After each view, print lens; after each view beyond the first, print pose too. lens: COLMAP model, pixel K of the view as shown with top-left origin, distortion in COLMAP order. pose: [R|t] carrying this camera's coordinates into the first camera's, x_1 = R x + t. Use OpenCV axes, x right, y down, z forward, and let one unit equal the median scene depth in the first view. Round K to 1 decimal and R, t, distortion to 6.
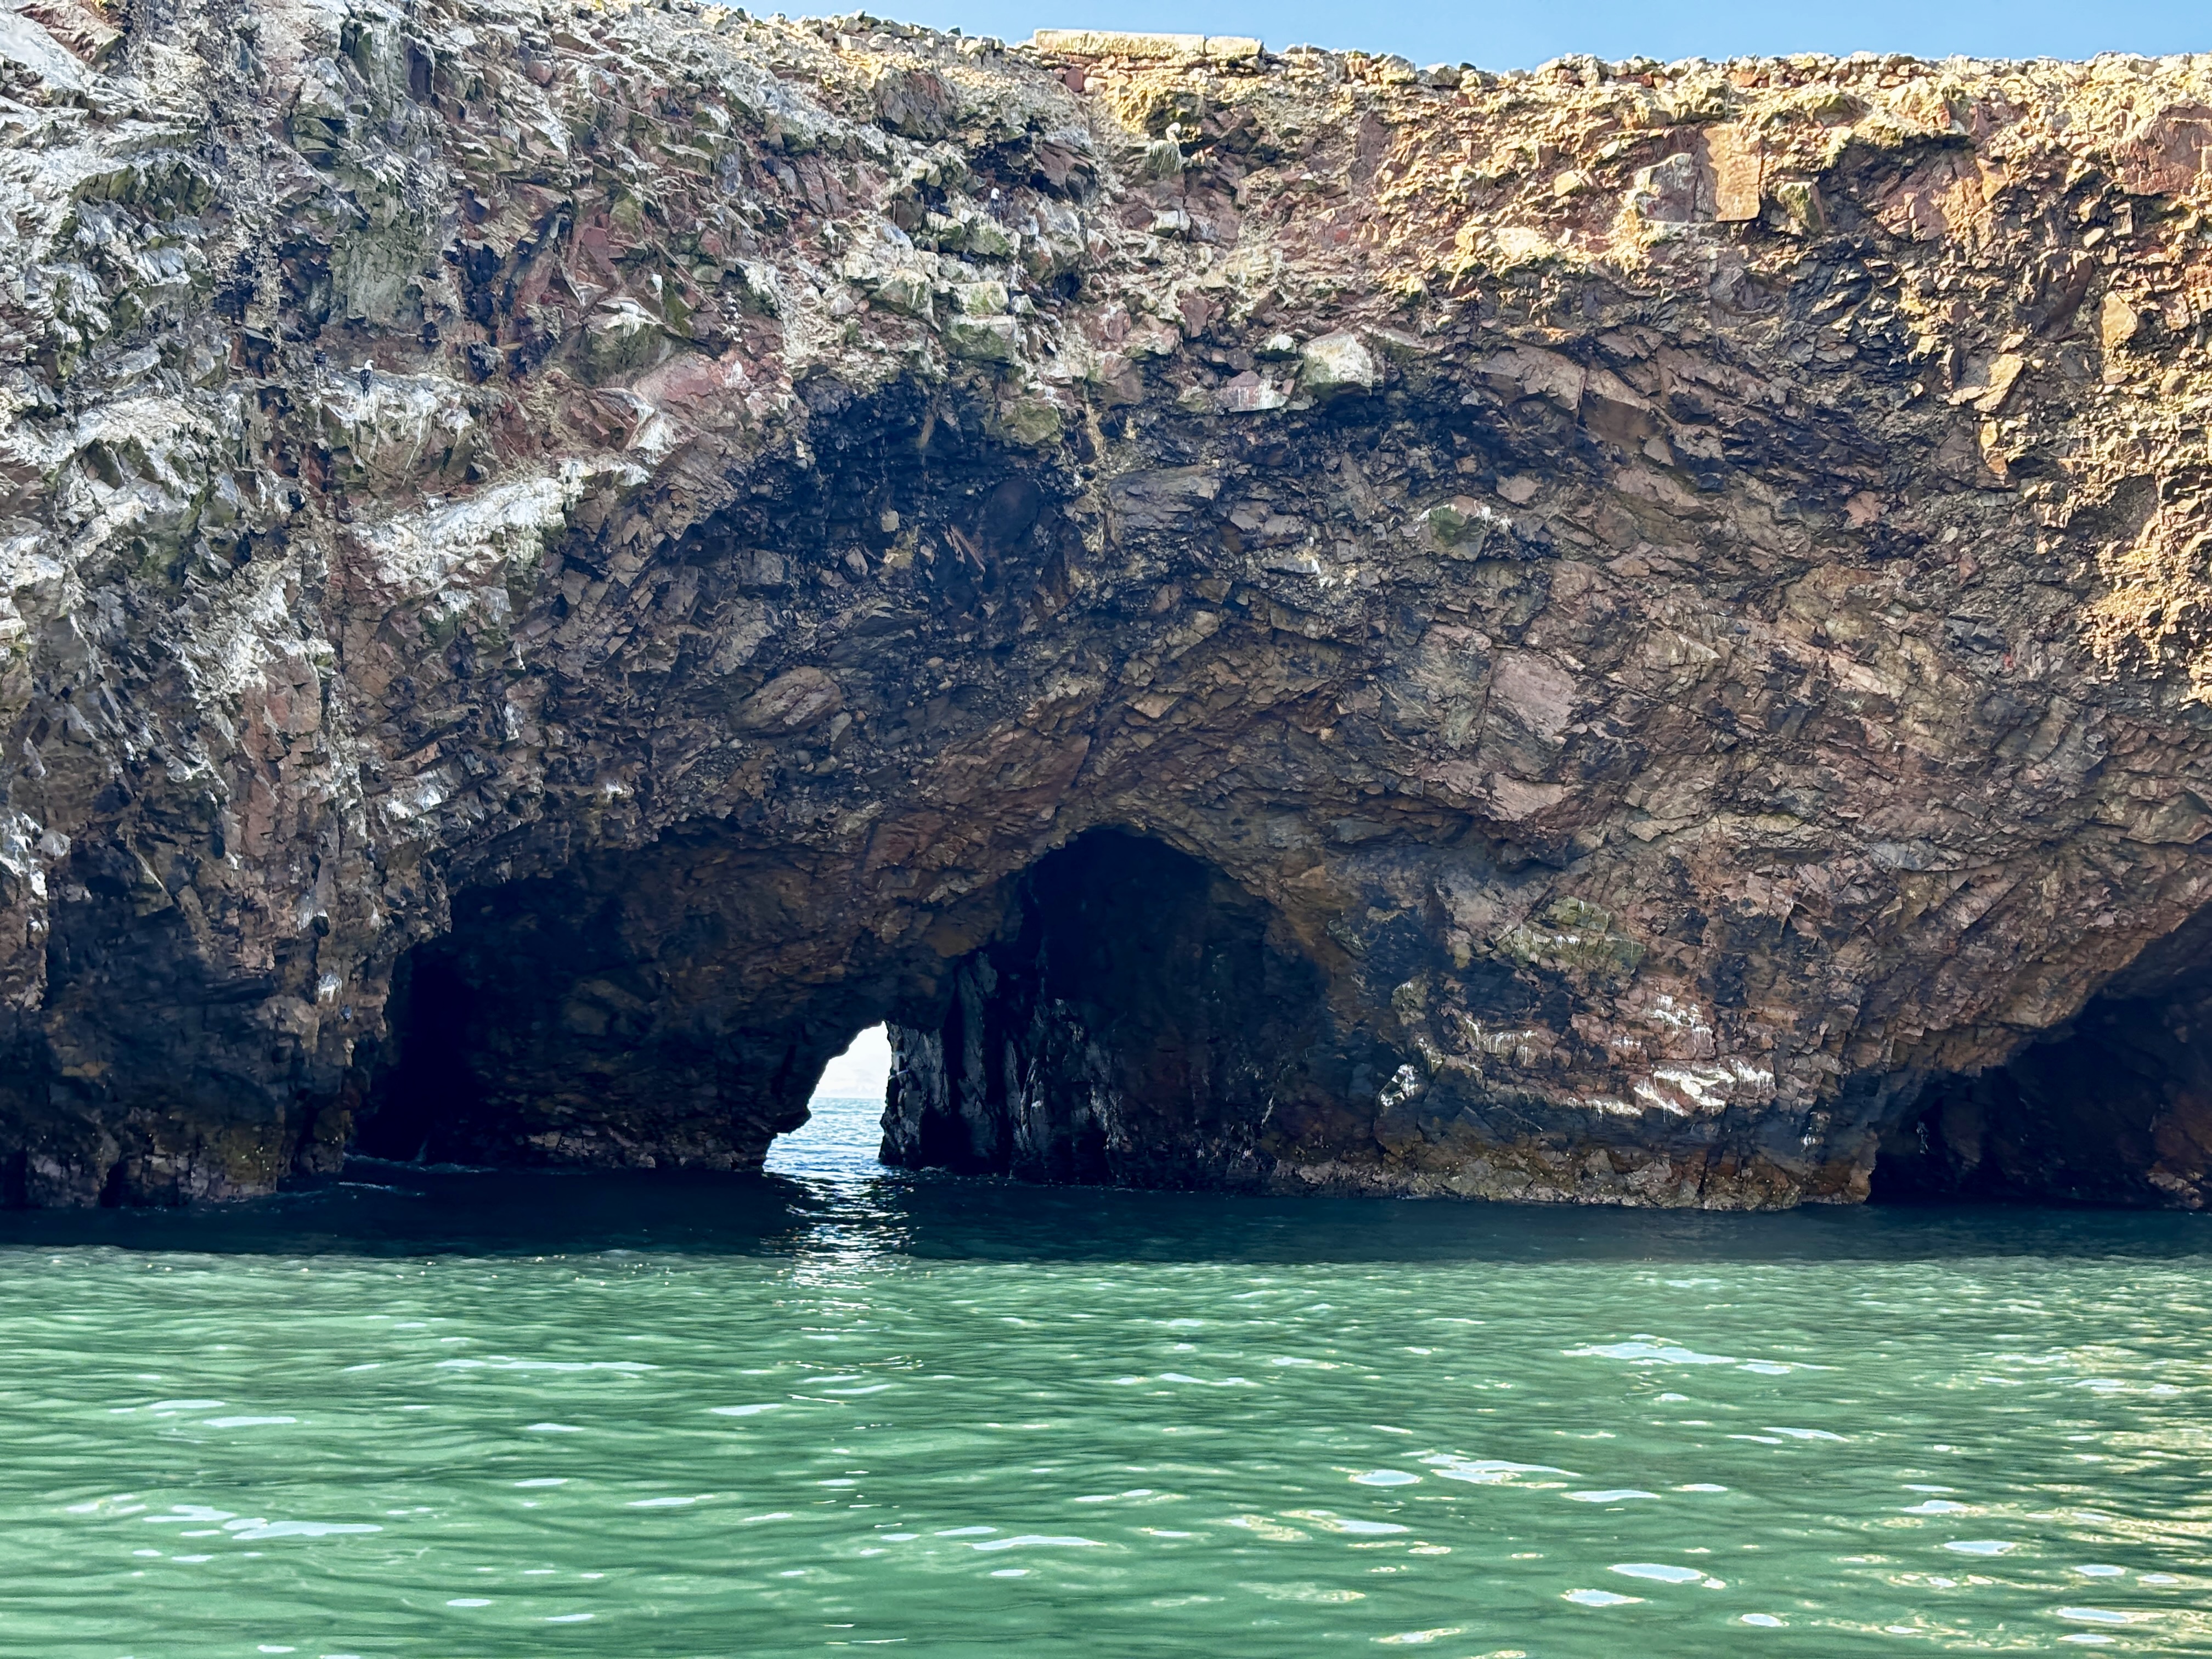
lens RADIAL K [[3375.1, 0, 1106.0], [0, 3375.1, 829.5], [0, 0, 1]] dist [0.246254, -1.143377]
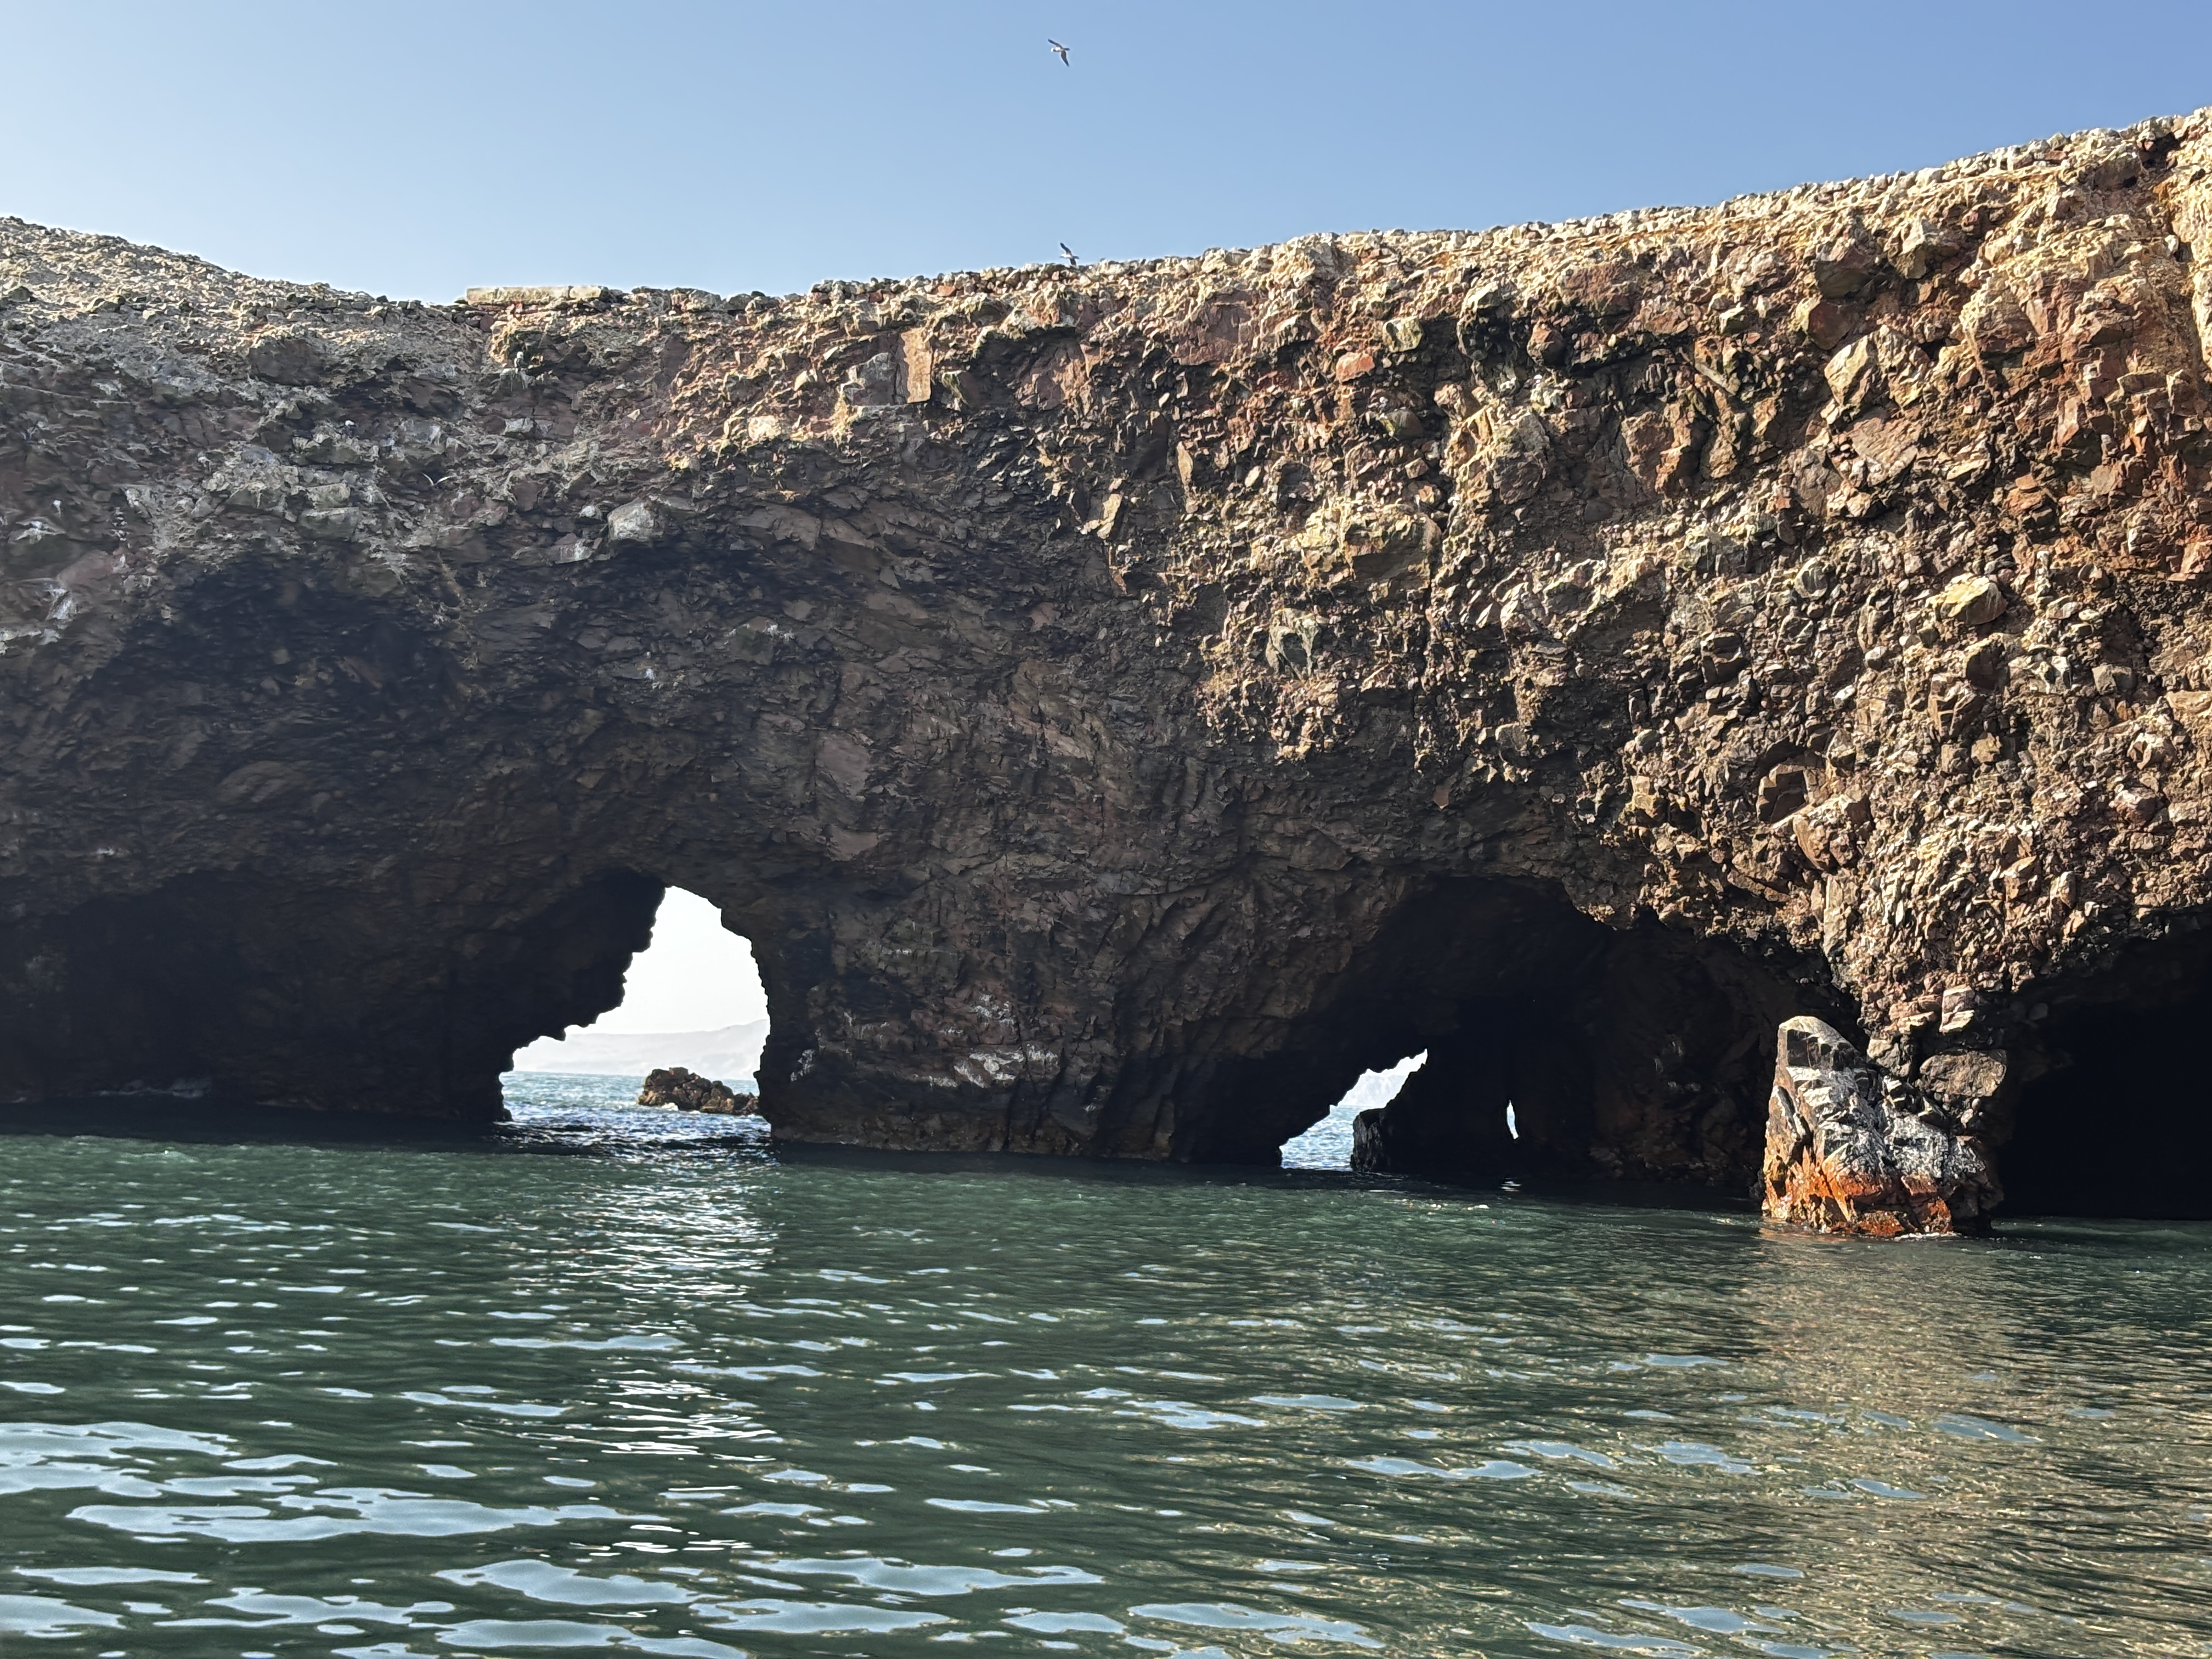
lens RADIAL K [[3375.1, 0, 1106.0], [0, 3375.1, 829.5], [0, 0, 1]] dist [0.246254, -1.143377]
pose [[0.941817, -0.019784, -0.335542, 0.688194], [0.016247, 0.999779, -0.013346, 0.004599], [0.335732, 0.007118, 0.941931, -0.203106]]
